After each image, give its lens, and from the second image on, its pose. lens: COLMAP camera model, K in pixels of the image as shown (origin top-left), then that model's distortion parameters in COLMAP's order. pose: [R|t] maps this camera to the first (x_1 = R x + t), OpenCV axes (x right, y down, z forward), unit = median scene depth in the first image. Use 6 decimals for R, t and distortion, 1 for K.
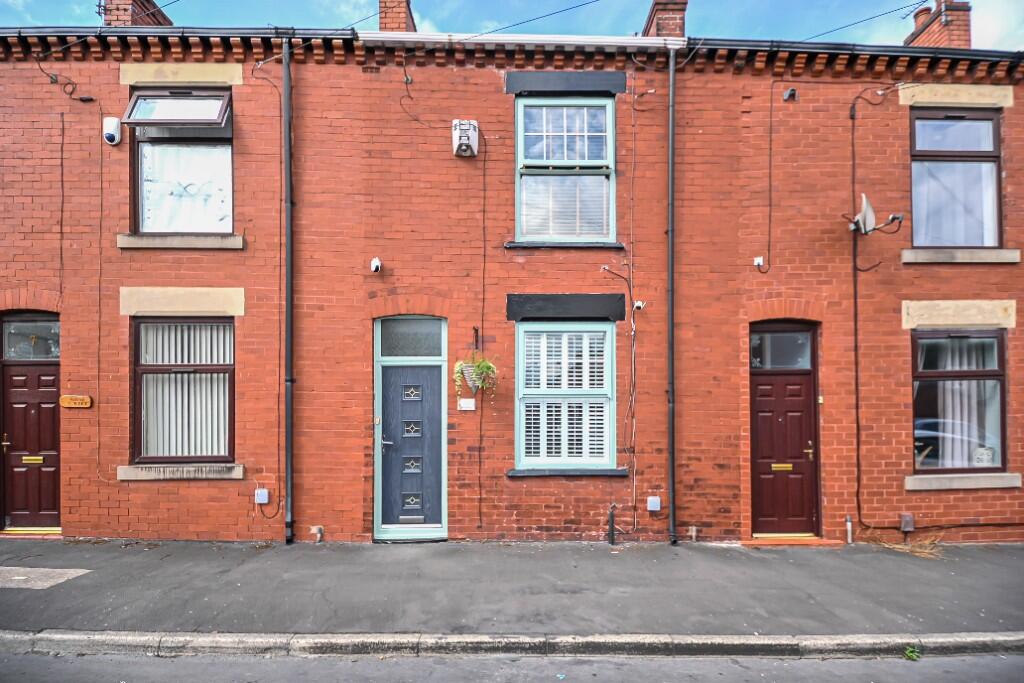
lens RADIAL K [[487.4, 0, 512.2], [0, 487.4, 392.6], [0, 0, 1]] dist [0.000532, -0.006750]
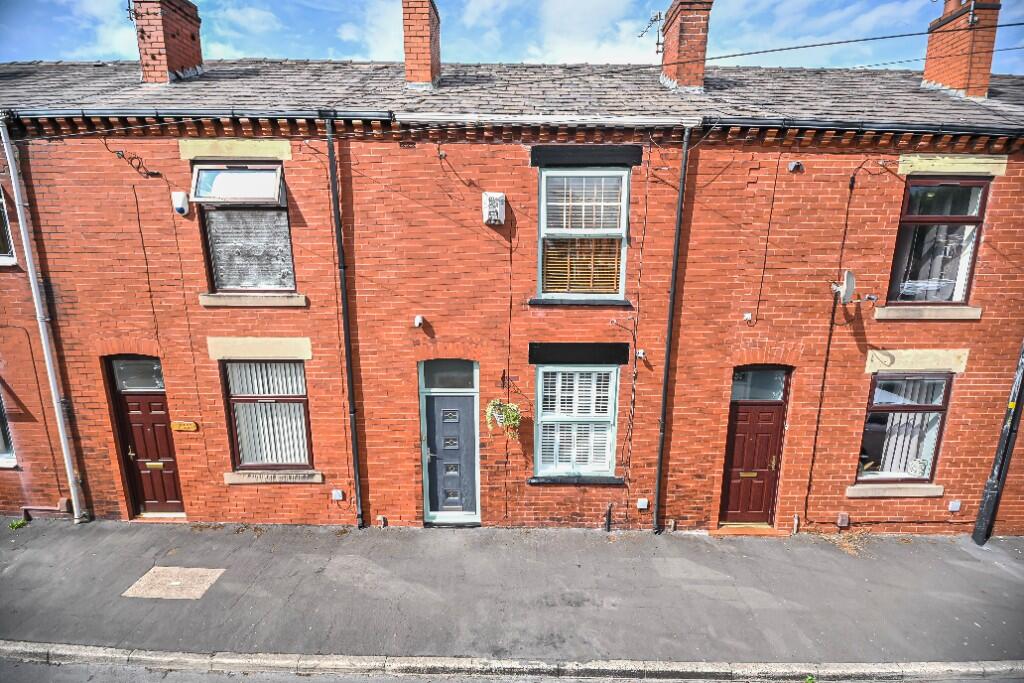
lens RADIAL K [[461.0, 0, 510.4], [0, 461.0, 316.4], [0, 0, 1]] dist [0.019262, -0.019747]
pose [[0.999717, 0.009821, -0.021687, -0.033053], [-0.005051, 0.977708, 0.209906, -0.501934], [0.023265, -0.209737, 0.977481, -0.087610]]
